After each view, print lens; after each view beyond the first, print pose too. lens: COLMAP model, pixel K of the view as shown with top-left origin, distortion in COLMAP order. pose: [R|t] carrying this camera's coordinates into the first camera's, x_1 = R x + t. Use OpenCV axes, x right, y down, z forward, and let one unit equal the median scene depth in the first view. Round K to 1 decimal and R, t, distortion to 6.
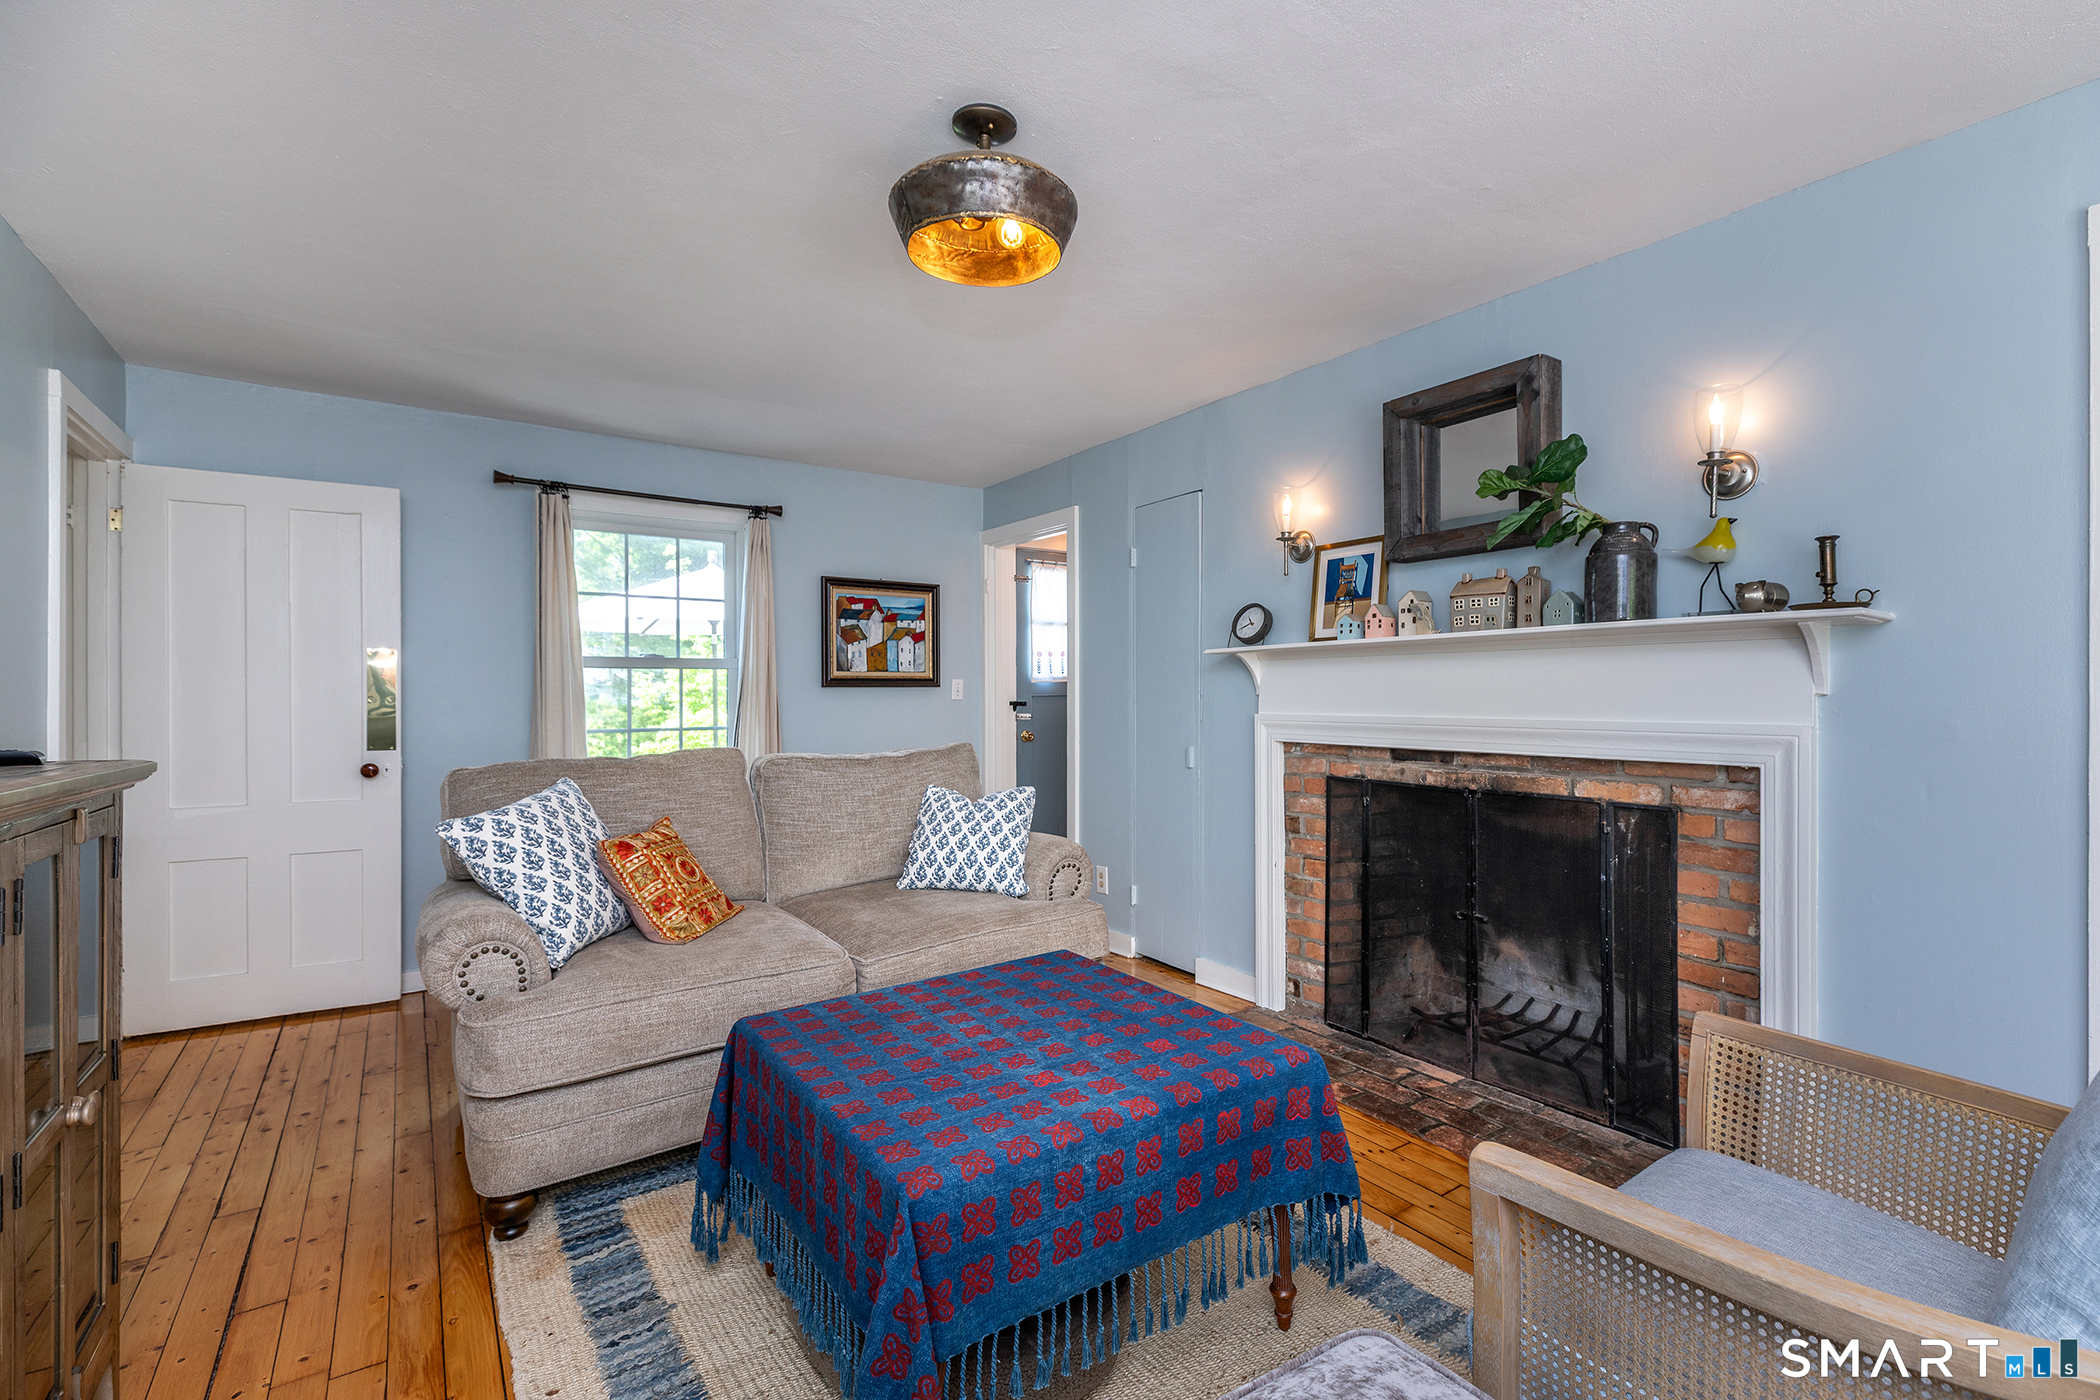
lens RADIAL K [[945.8, 0, 1063.4], [0, 945.8, 697.6], [0, 0, 1]] dist [0.024040, -0.000160]
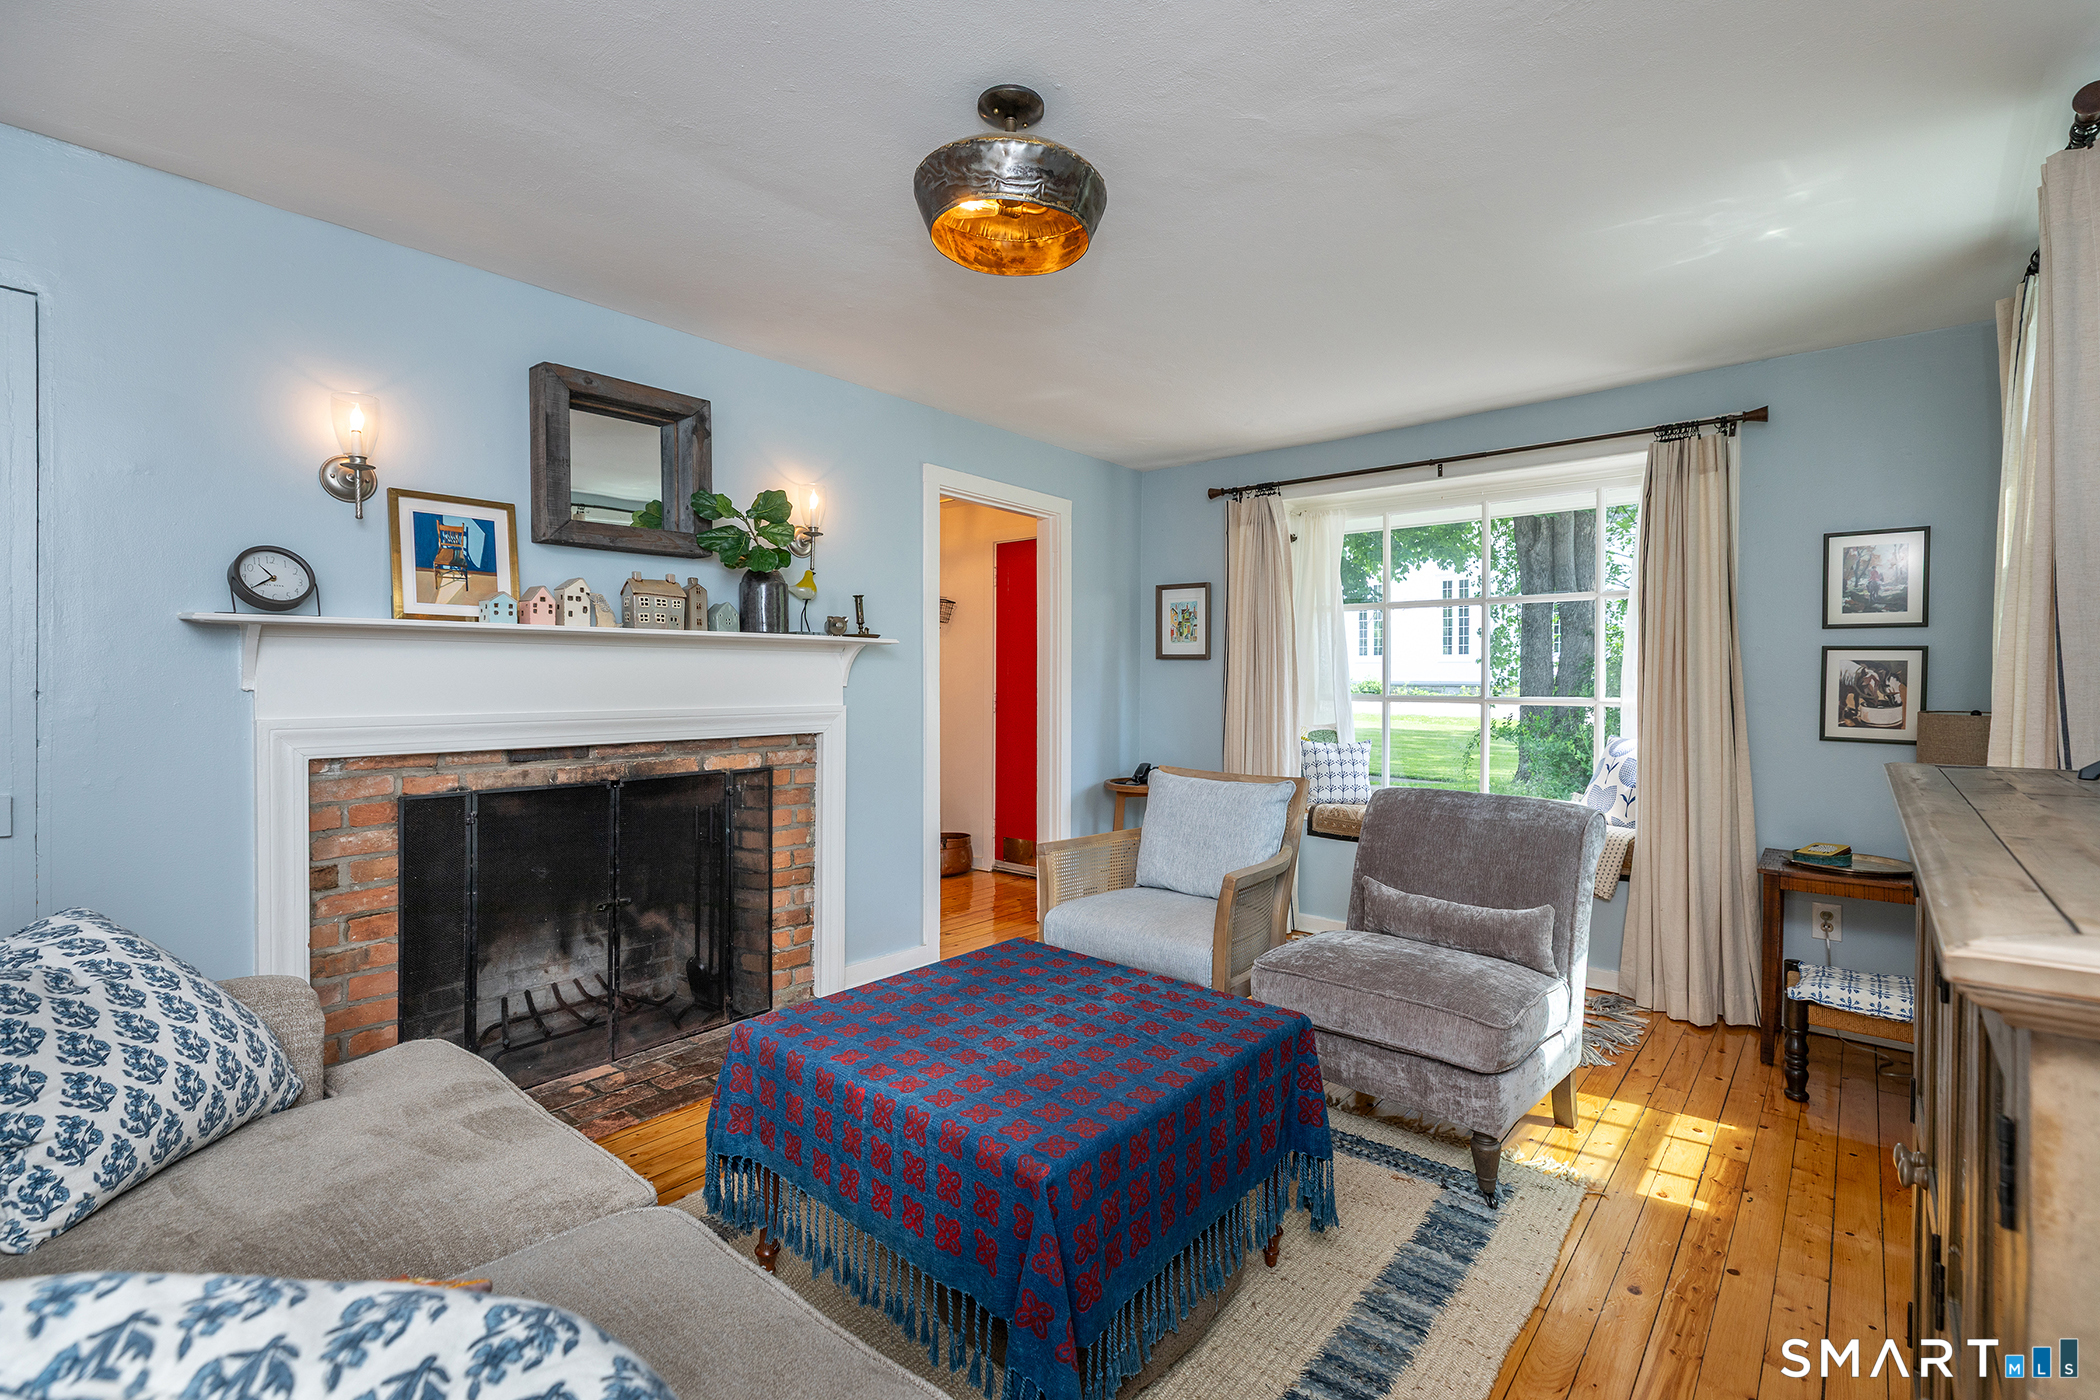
lens RADIAL K [[945.8, 0, 1064.7], [0, 945.8, 689.4], [0, 0, 1]] dist [0.024040, -0.000160]
pose [[-0.281113, -0.008919, 0.959633, -0.630930], [0.000915, 0.999954, 0.009562, -0.009823], [-0.959674, 0.003566, -0.281091, 0.746457]]
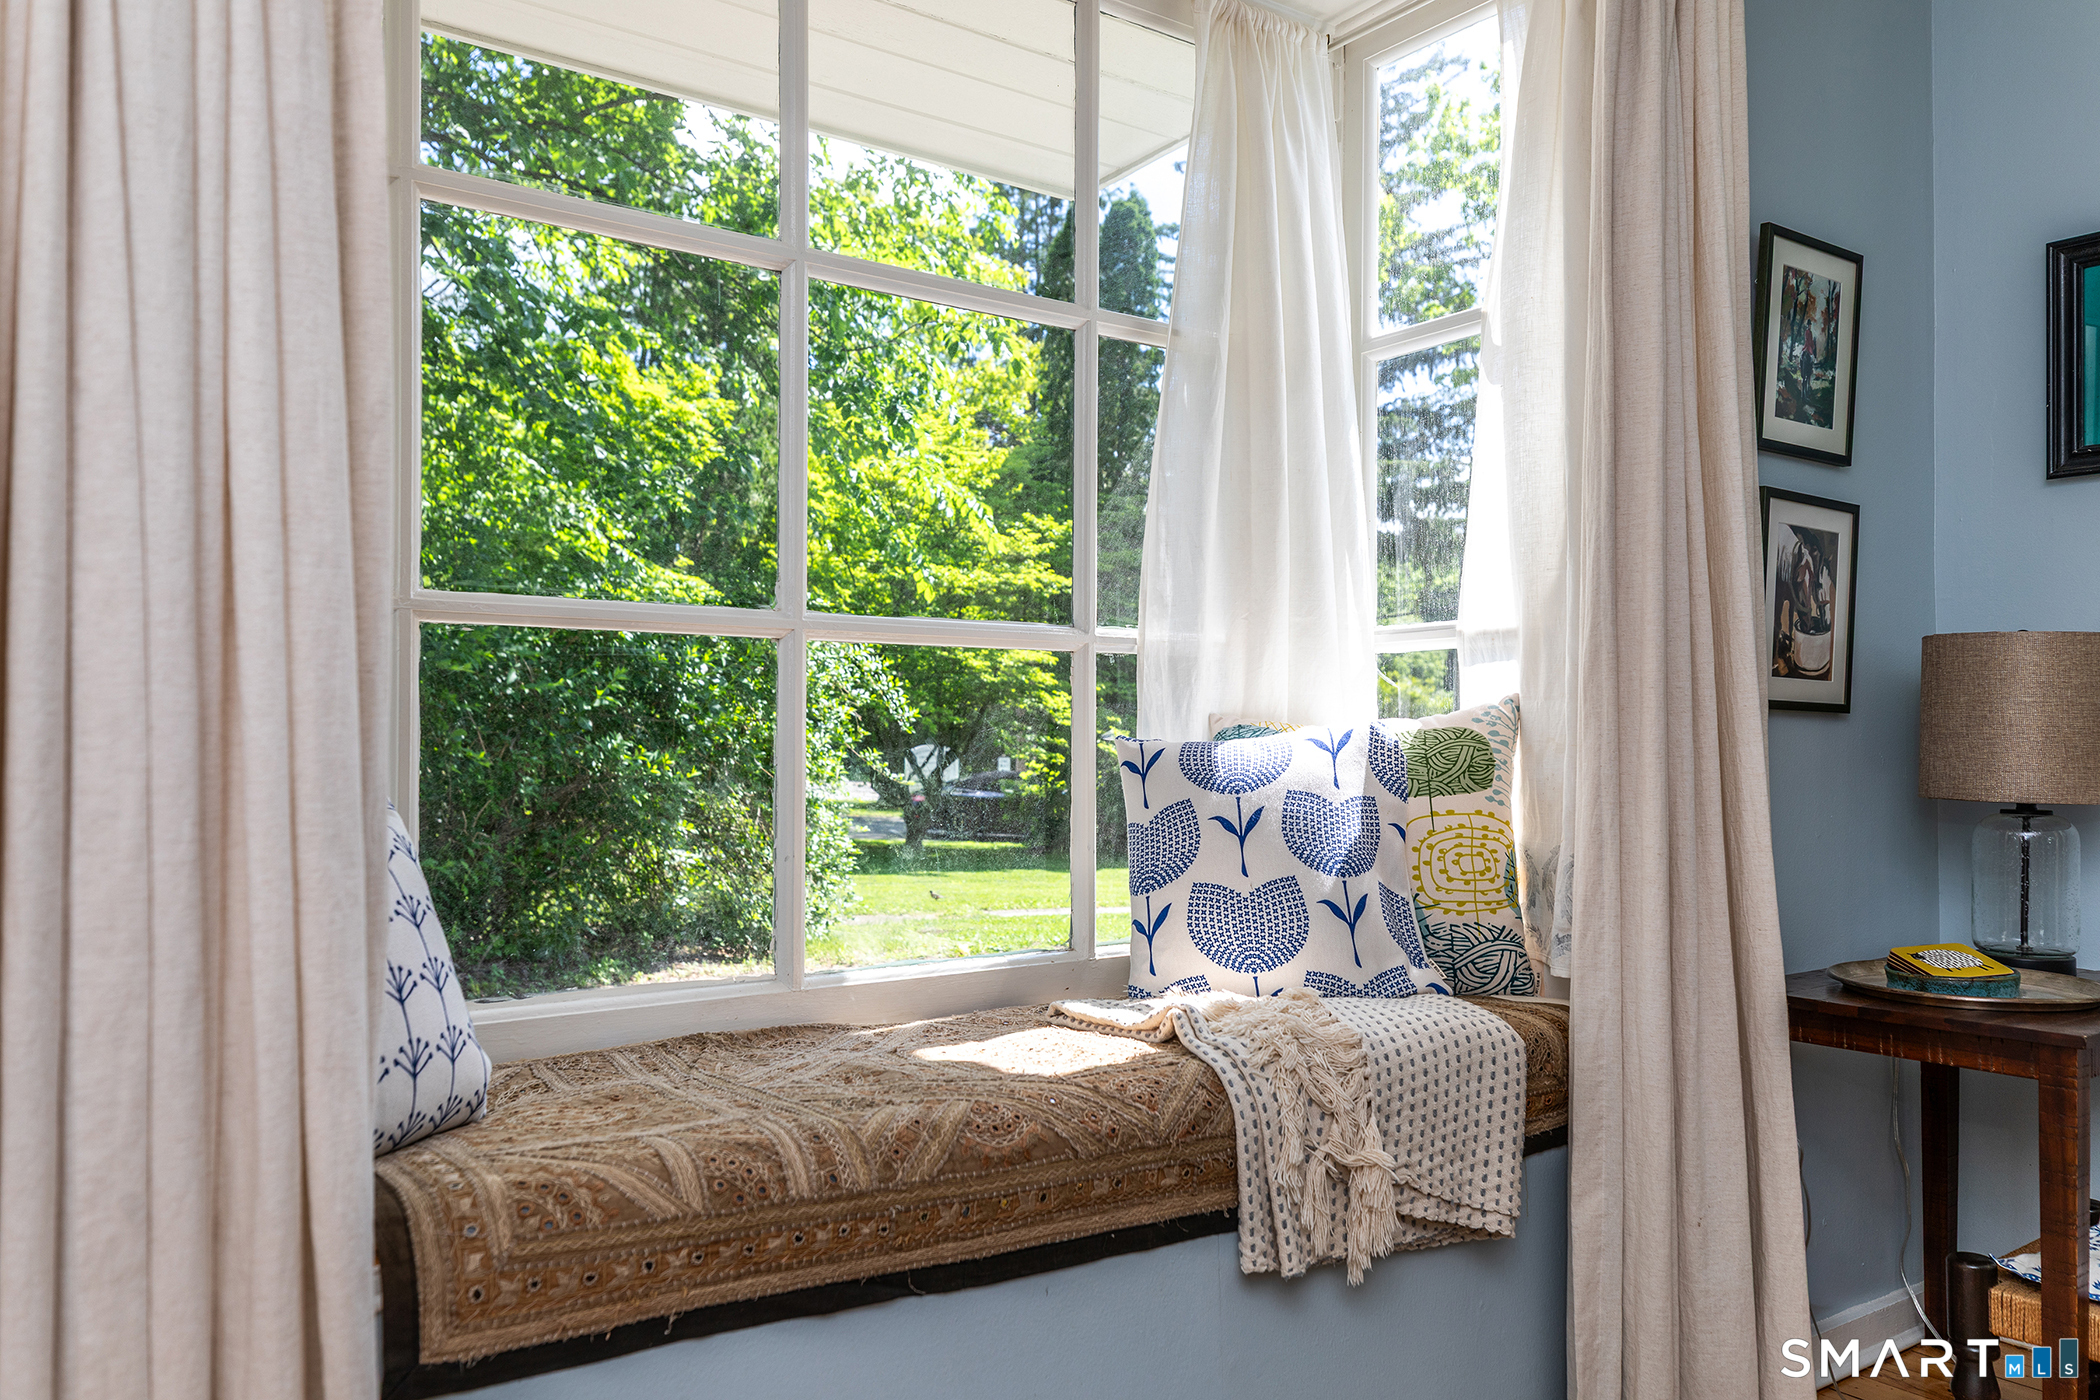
lens RADIAL K [[1536.3, 0, 1055.0], [0, 1536.3, 710.8], [0, 0, 1]] dist [-0.000992, -0.001153]
pose [[-0.999834, 0.003911, -0.017780, 0.501339], [0.004109, 0.999930, -0.011137, 0.065341], [0.017735, -0.011208, -0.999780, 0.356576]]
